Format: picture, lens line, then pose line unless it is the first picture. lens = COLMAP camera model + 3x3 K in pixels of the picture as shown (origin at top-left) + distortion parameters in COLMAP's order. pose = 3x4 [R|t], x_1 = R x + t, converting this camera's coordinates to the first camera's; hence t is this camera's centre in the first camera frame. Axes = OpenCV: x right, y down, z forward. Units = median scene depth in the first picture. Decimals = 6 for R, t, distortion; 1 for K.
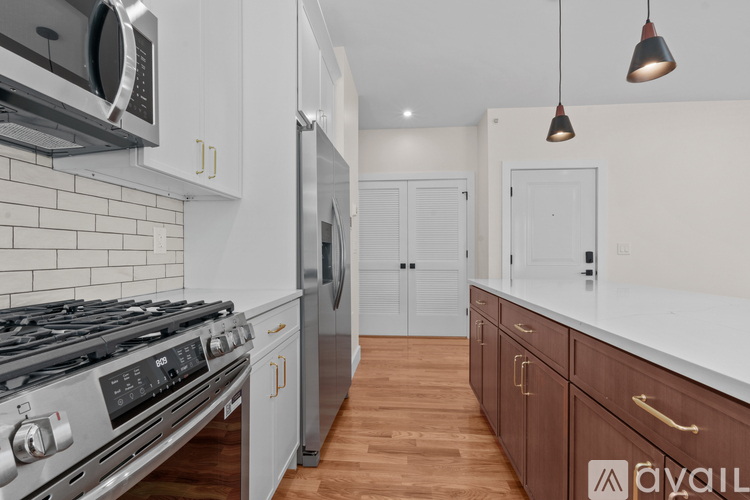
lens RADIAL K [[345.0, 0, 373.0], [0, 345.0, 255.4], [0, 0, 1]] dist [-0.002185, -0.000298]
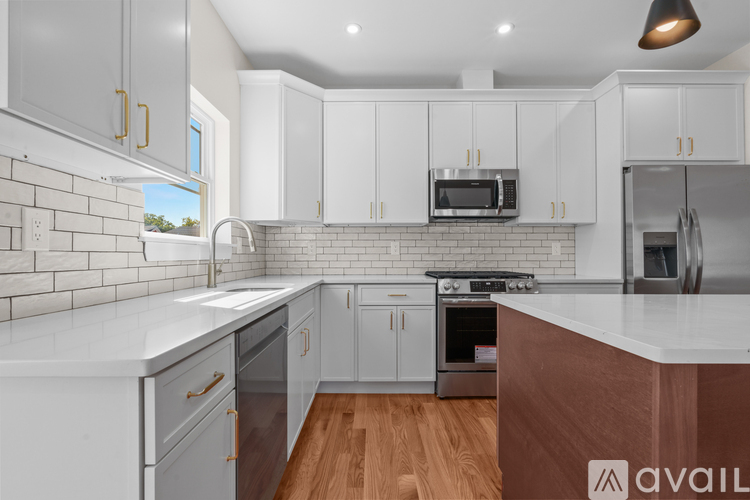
lens RADIAL K [[345.0, 0, 373.0], [0, 345.0, 255.4], [0, 0, 1]] dist [-0.002185, -0.000298]
pose [[0.095852, -0.003086, -0.995391, 1.600230], [-0.003209, 0.999989, -0.003409, 0.006592], [0.995390, 0.003521, 0.095841, -0.333219]]
